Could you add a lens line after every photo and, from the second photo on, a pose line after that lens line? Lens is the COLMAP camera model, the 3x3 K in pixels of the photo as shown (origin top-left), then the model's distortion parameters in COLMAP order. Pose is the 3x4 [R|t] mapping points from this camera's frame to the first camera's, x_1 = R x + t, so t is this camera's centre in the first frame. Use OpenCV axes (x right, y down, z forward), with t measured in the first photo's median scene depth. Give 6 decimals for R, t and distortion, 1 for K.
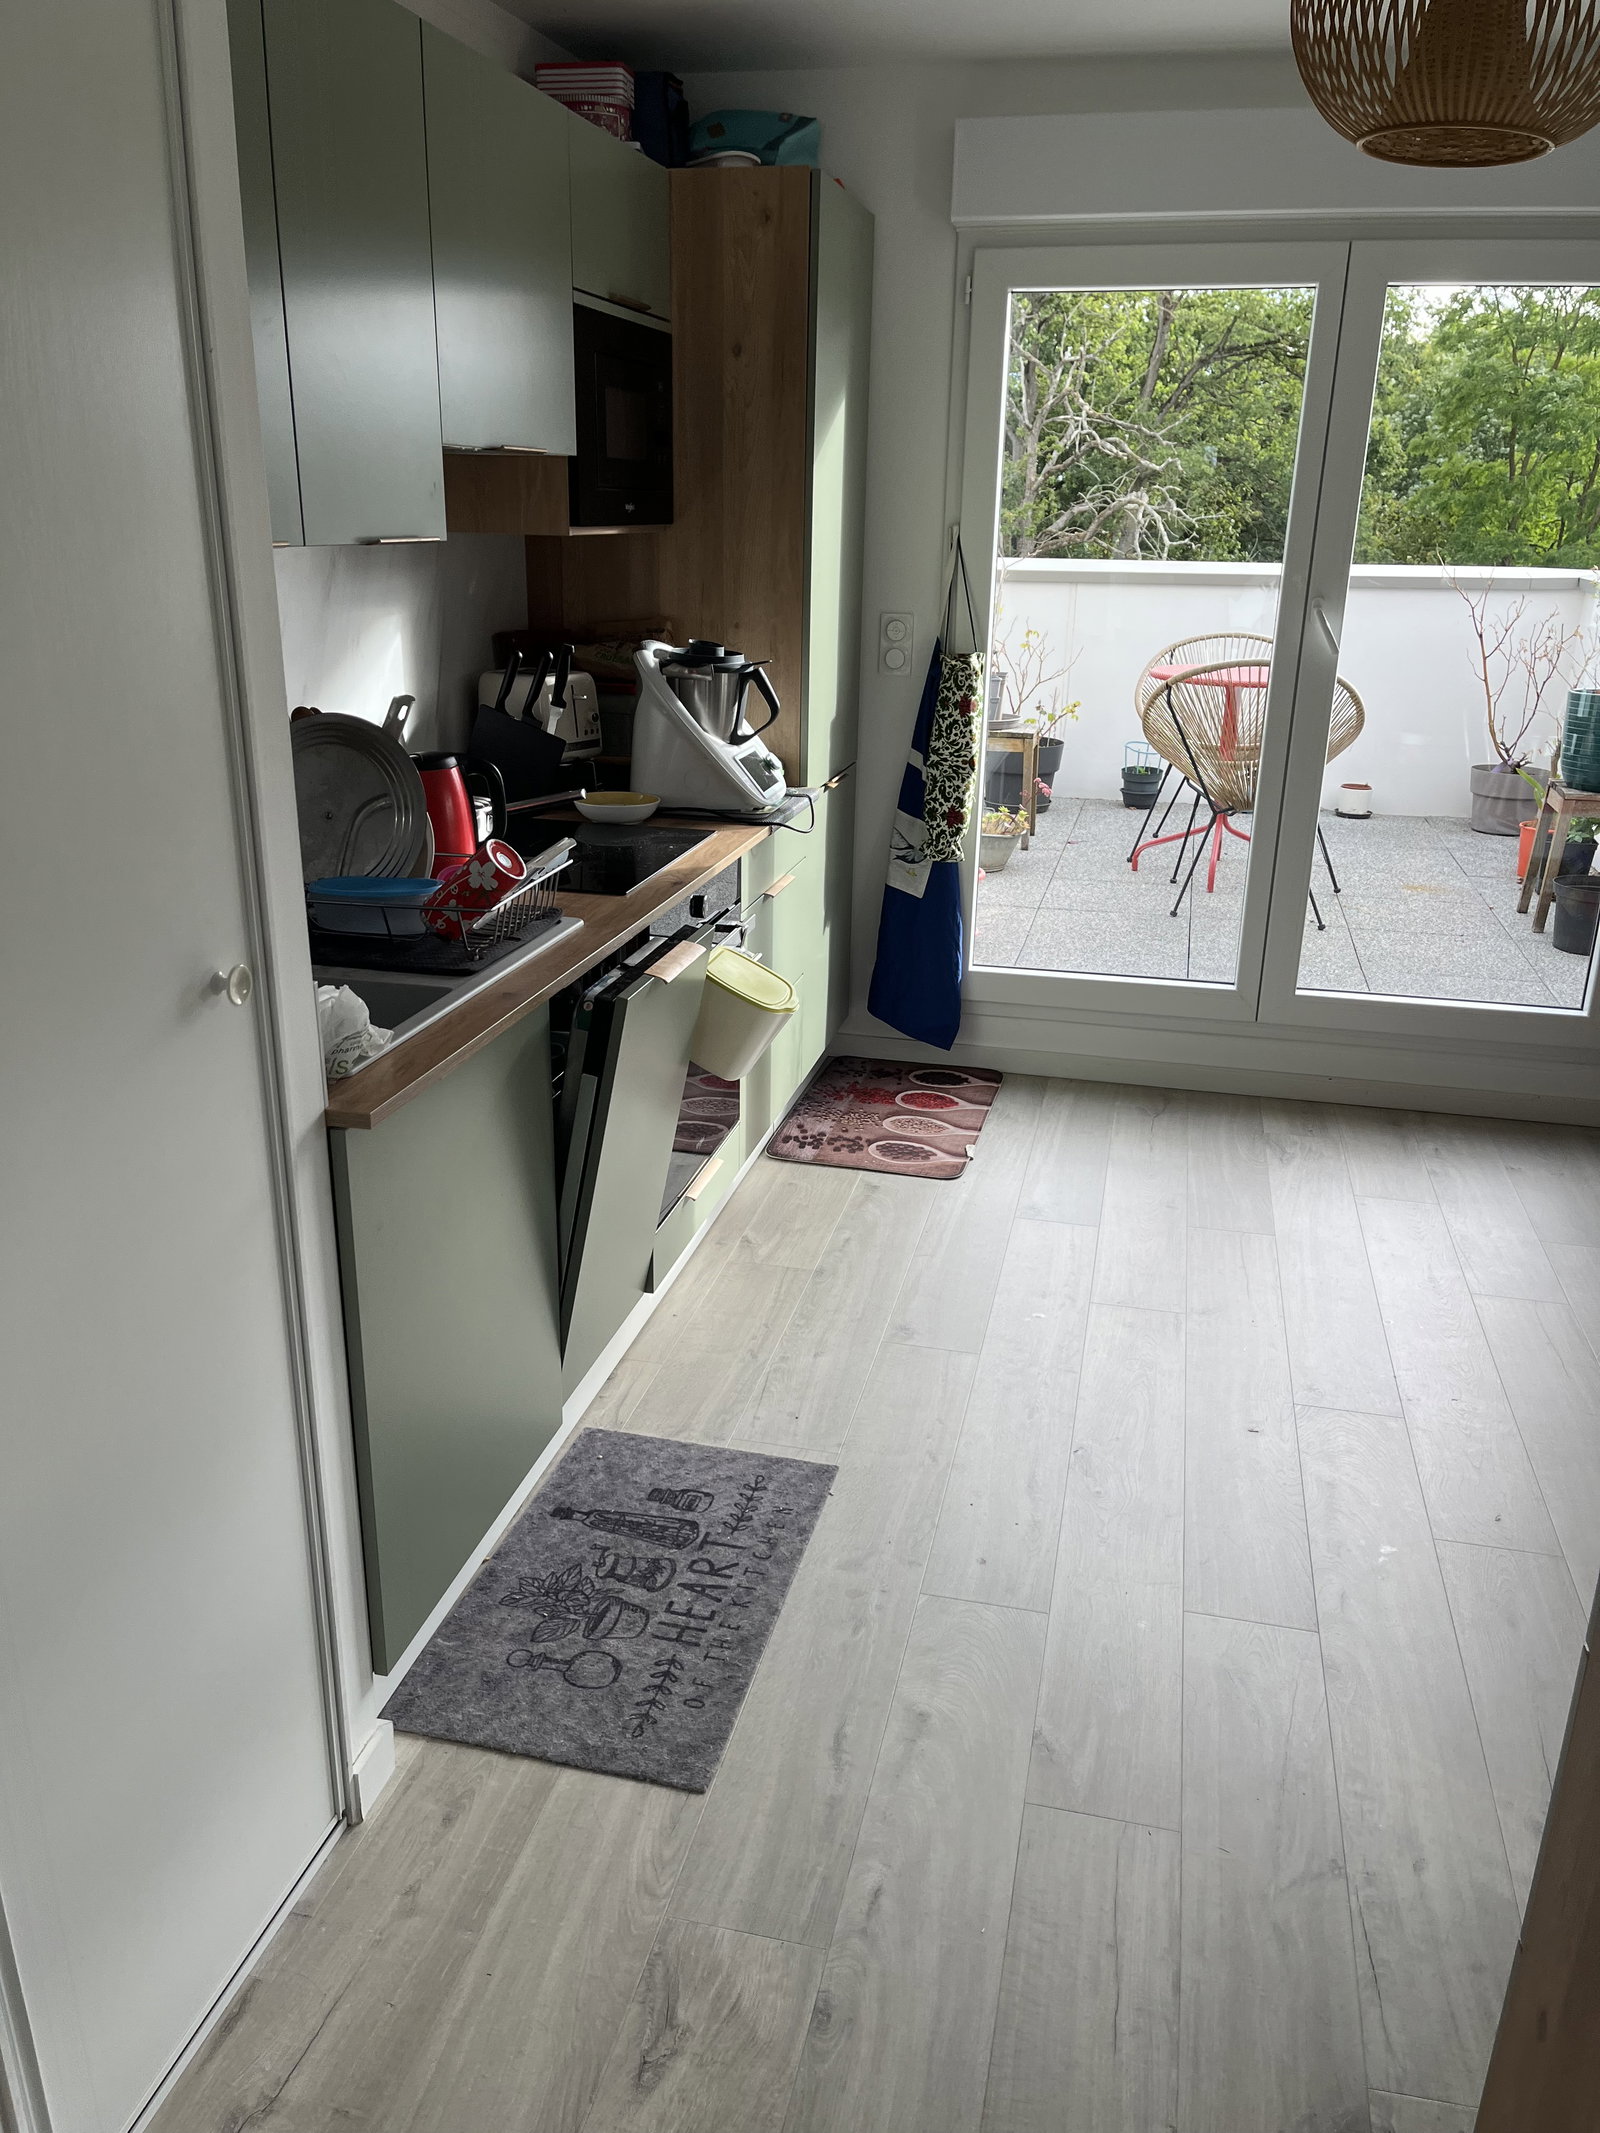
lens RADIAL K [[1629.9, 0, 804.5], [0, 1629.9, 1099.4], [0, 0, 1]] dist [0.064861, -0.073147]
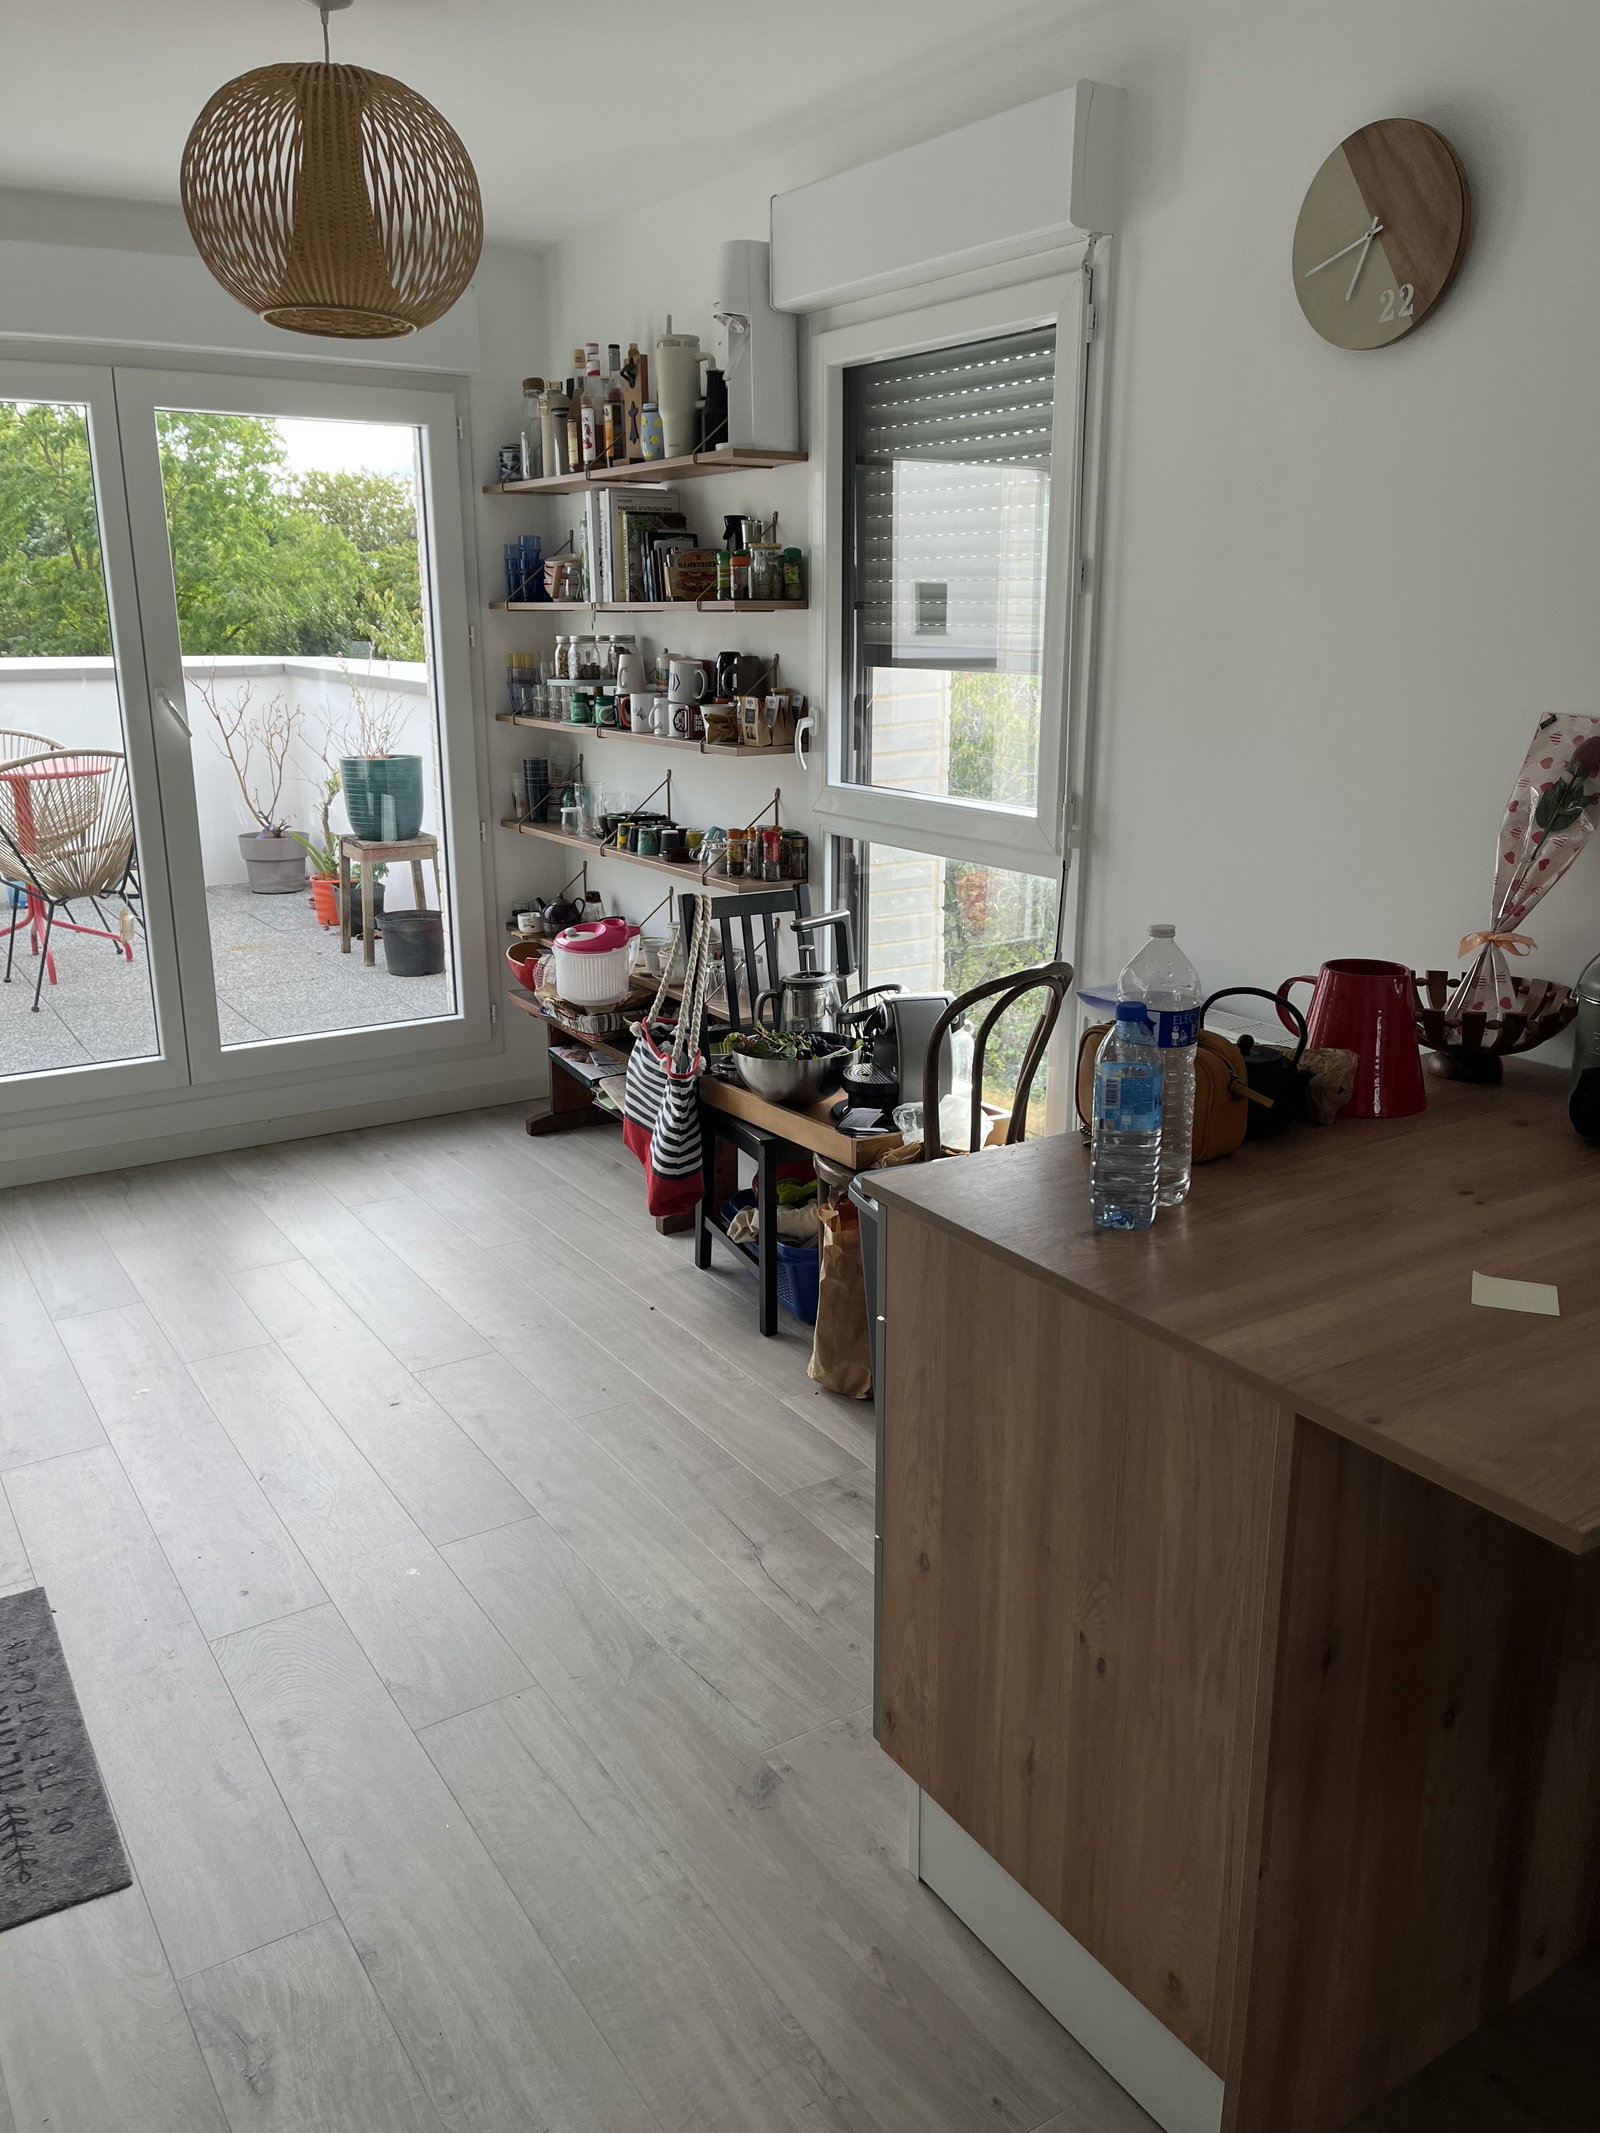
lens RADIAL K [[1629.9, 0, 804.5], [0, 1629.9, 1099.4], [0, 0, 1]] dist [0.064861, -0.073147]
pose [[0.699529, -0.226233, 0.677848, -0.306051], [0.260056, 0.964116, 0.053401, 0.014291], [-0.665605, 0.138923, 0.733260, -0.063066]]
